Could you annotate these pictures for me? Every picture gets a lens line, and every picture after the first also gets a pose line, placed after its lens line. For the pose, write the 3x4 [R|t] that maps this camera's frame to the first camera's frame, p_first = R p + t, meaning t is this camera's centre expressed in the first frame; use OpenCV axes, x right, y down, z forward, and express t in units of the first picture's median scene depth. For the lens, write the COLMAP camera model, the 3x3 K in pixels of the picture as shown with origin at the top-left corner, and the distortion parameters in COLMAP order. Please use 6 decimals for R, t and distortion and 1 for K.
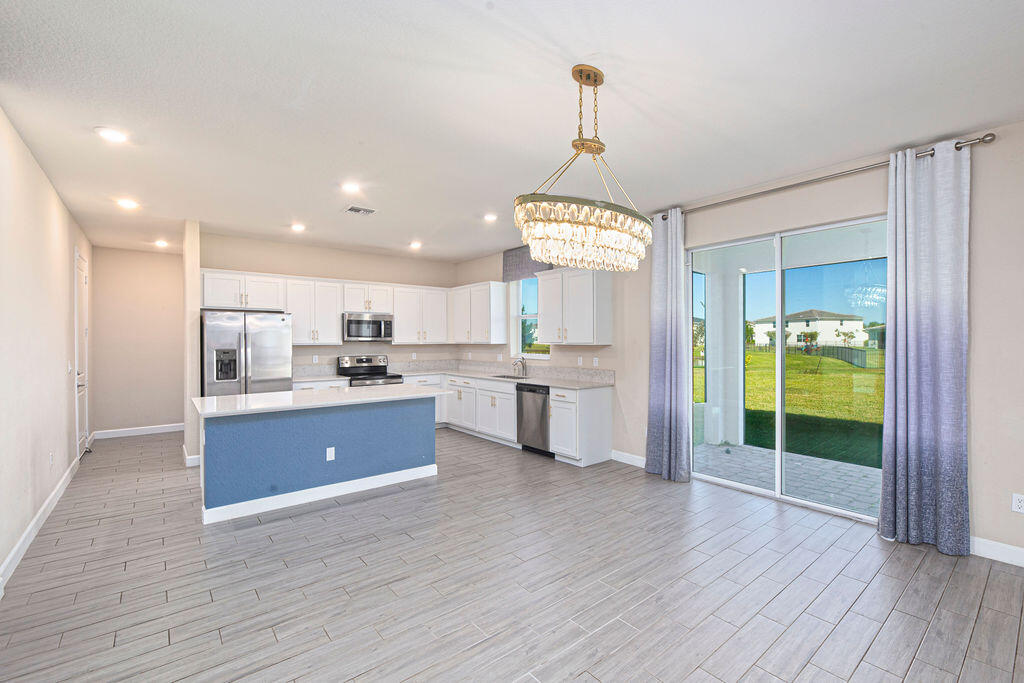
lens RADIAL K [[440.9, 0, 518.8], [0, 440.9, 341.4], [0, 0, 1]] dist [-0.006169, -0.001036]
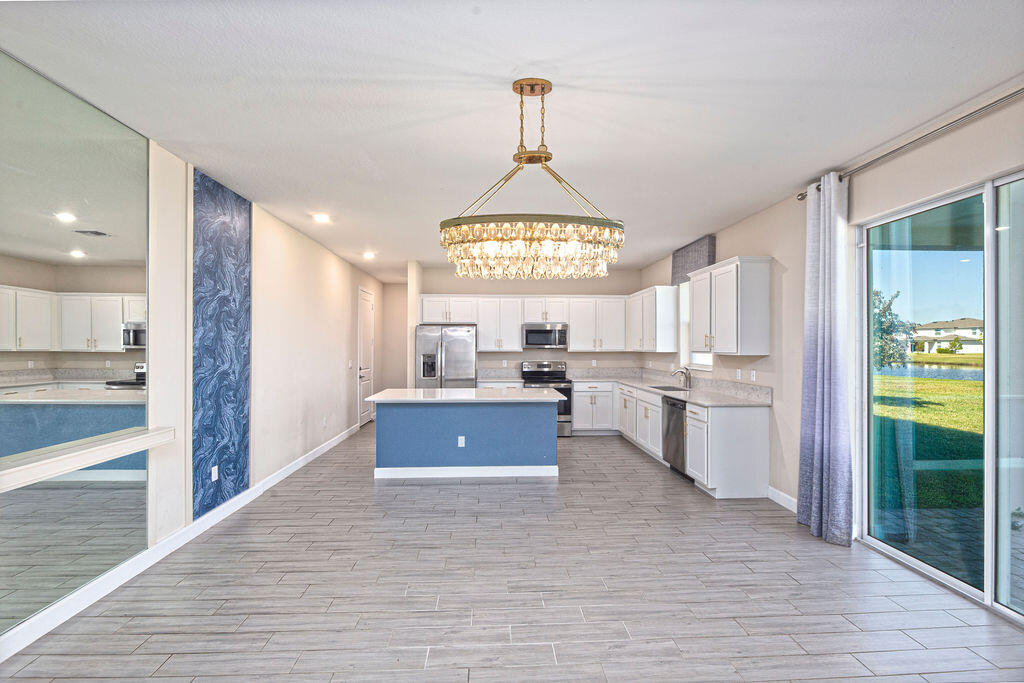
lens RADIAL K [[440.9, 0, 513.9], [0, 440.9, 343.8], [0, 0, 1]] dist [-0.006169, -0.001036]
pose [[0.808240, 0.001175, -0.588852, 0.308583], [-0.006391, 0.999957, -0.006777, -0.005255], [0.588818, 0.009241, 0.808213, 0.075975]]
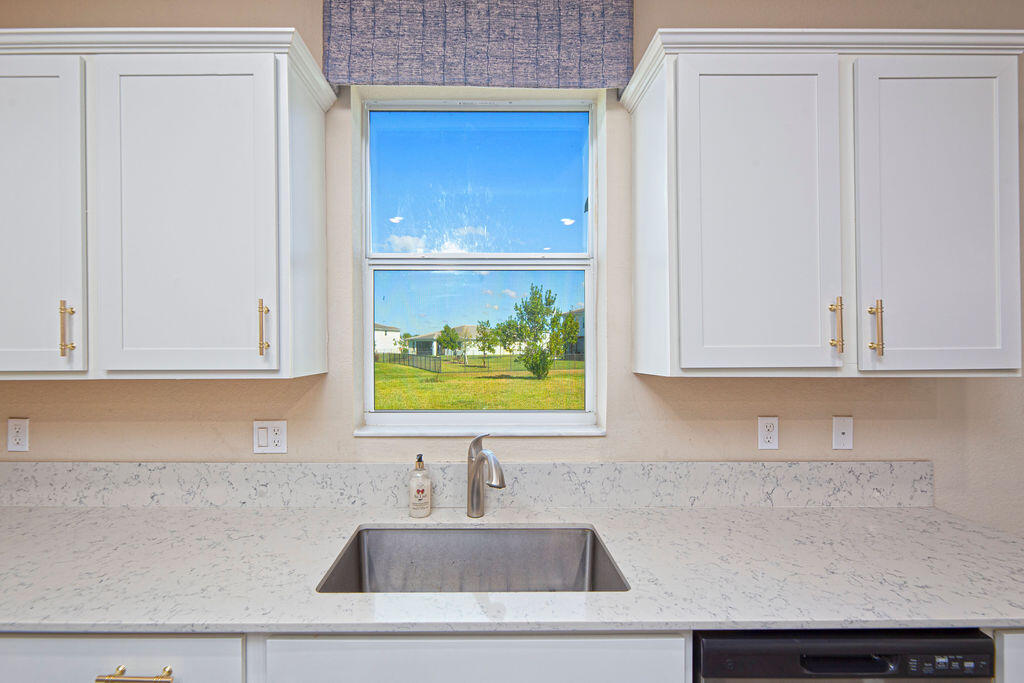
lens RADIAL K [[440.9, 0, 485.4], [0, 440.9, 346.8], [0, 0, 1]] dist [-0.006169, -0.001036]
pose [[0.629562, 0.000557, 0.776950, -0.192946], [0.004358, 0.999981, -0.004248, -0.008333], [-0.776938, 0.006060, 0.629548, 1.042430]]
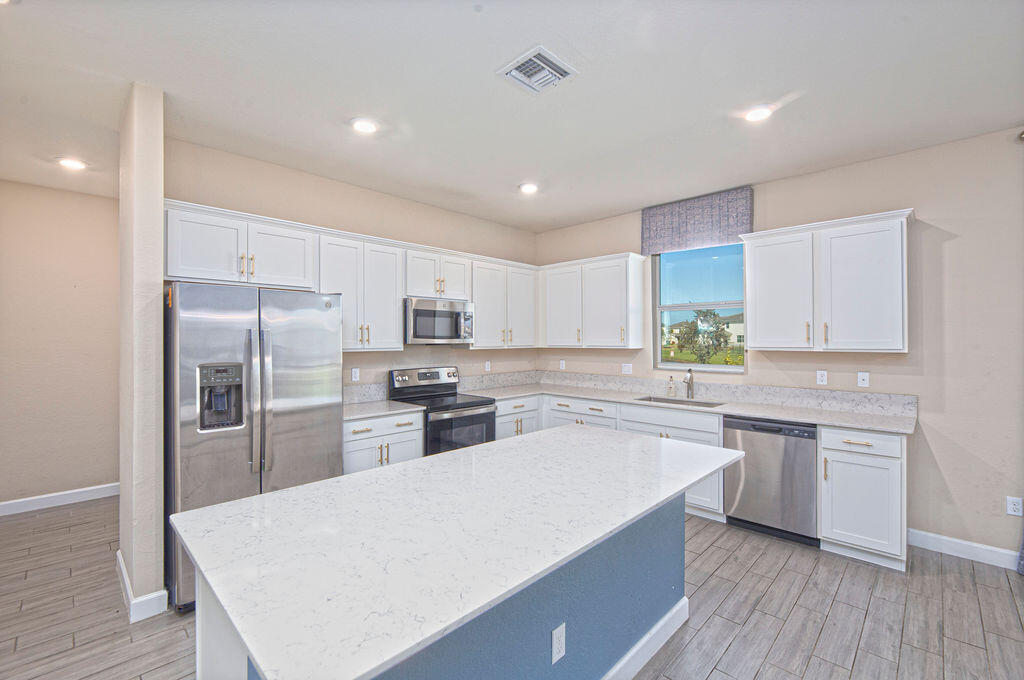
lens RADIAL K [[440.9, 0, 509.7], [0, 440.9, 336.9], [0, 0, 1]] dist [-0.006169, -0.001036]
pose [[0.994104, 0.001669, 0.108415, -0.390731], [-0.000405, 0.999932, -0.011679, -0.005425], [-0.108427, 0.011566, 0.994037, 0.472466]]
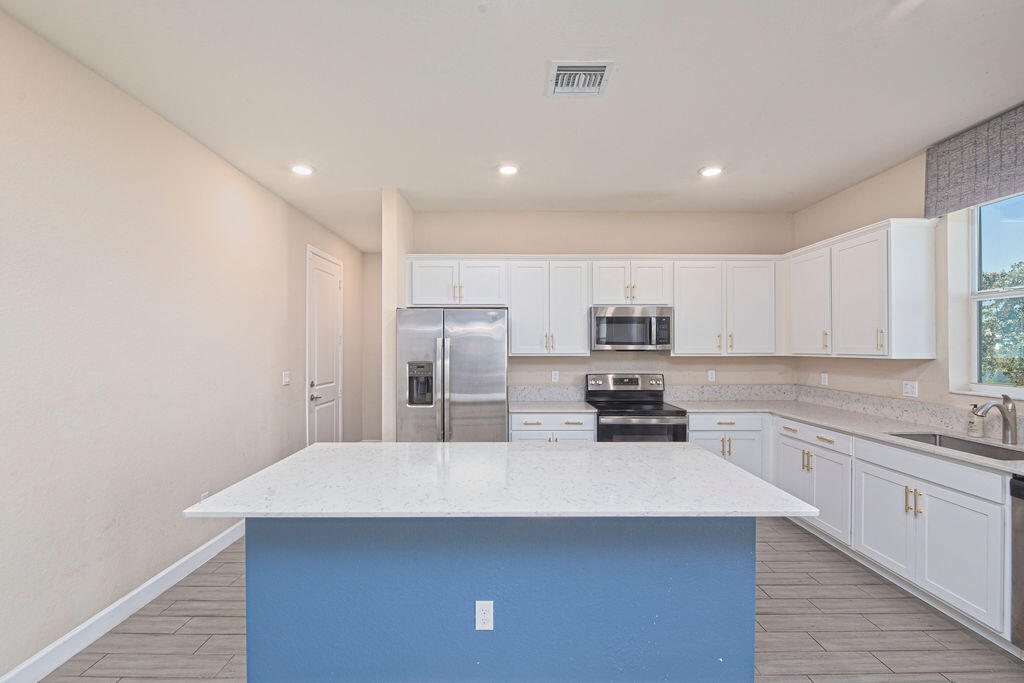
lens RADIAL K [[440.9, 0, 506.7], [0, 440.9, 344.6], [0, 0, 1]] dist [-0.006169, -0.001036]
pose [[0.773217, -0.000571, -0.634141, -0.105249], [-0.005245, 0.999960, -0.007295, -0.004836], [0.634119, 0.008966, 0.773183, 0.517671]]
